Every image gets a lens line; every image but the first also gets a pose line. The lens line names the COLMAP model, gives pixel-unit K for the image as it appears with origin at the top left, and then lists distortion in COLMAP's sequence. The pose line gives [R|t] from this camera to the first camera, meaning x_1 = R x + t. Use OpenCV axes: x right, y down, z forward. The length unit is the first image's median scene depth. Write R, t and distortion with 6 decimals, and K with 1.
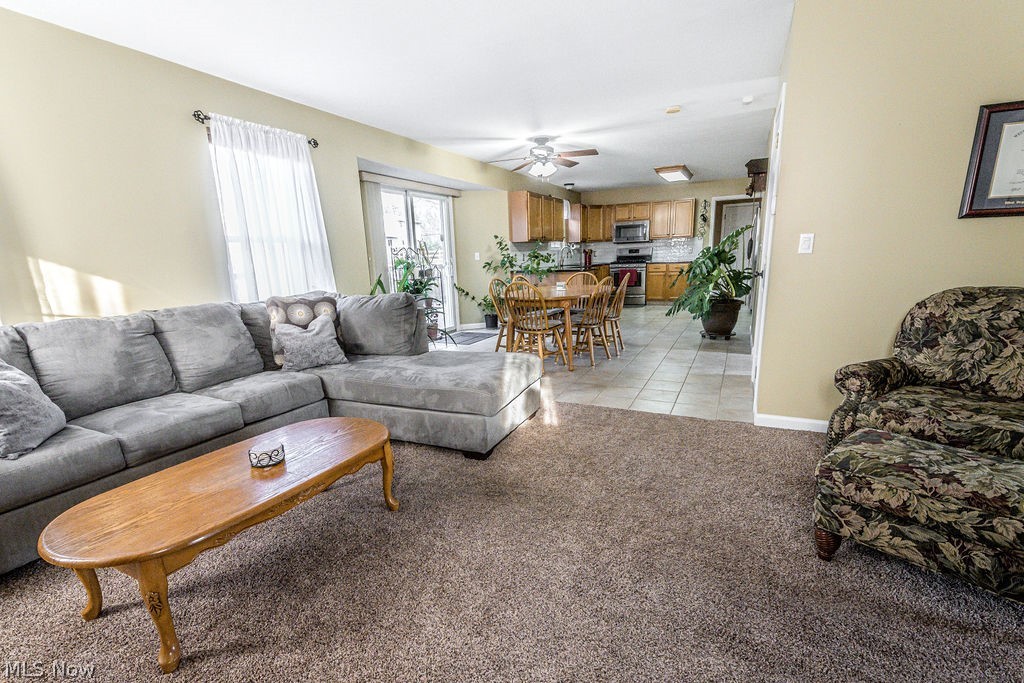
lens RADIAL K [[450.4, 0, 521.4], [0, 450.4, 366.8], [0, 0, 1]] dist [0.007261, -0.001296]
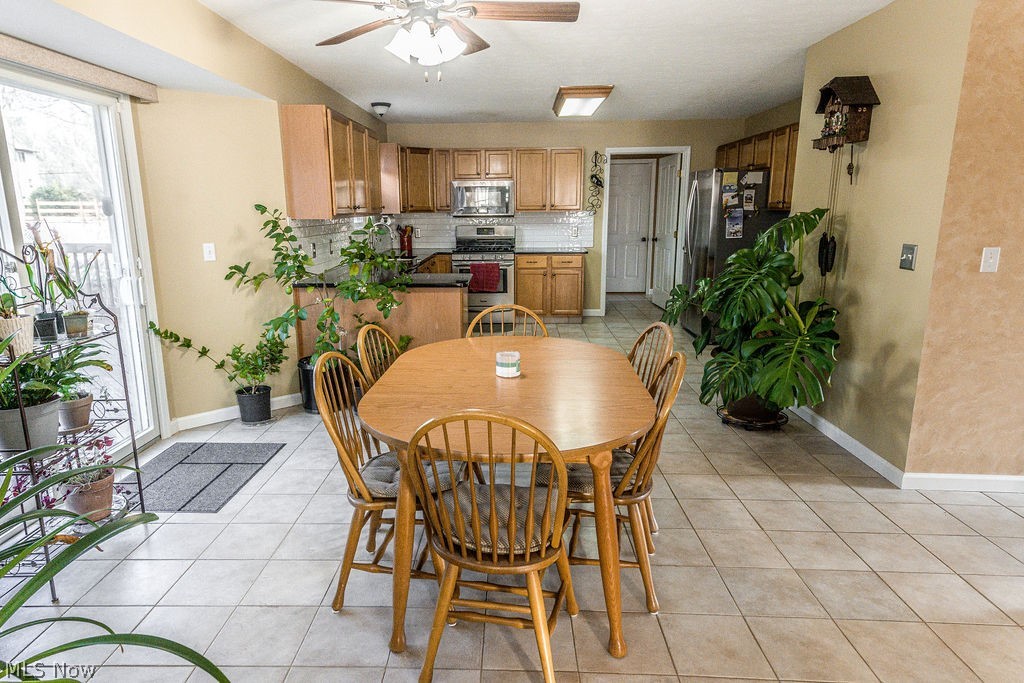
lens RADIAL K [[630.2, 0, 503.0], [0, 630.2, 352.6], [0, 0, 1]] dist [0.046888, 0.000625]
pose [[0.921837, -0.055844, 0.383534, -0.061120], [0.067644, 0.997559, -0.017335, -0.096656], [-0.381630, 0.041924, 0.923364, 0.280895]]
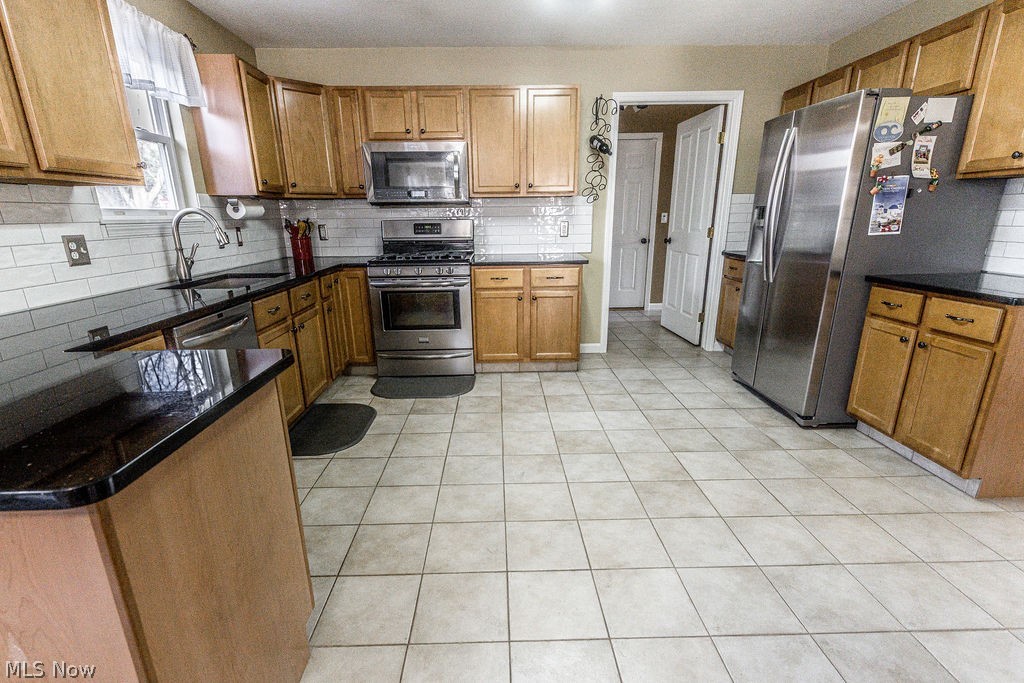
lens RADIAL K [[519.6, 0, 510.9], [0, 519.6, 392.3], [0, 0, 1]] dist [0.014395, -0.001903]
pose [[0.900824, -0.116050, 0.418389, 0.132620], [0.085965, 0.992213, 0.090124, -0.178236], [-0.425590, -0.045219, 0.903786, 0.662128]]
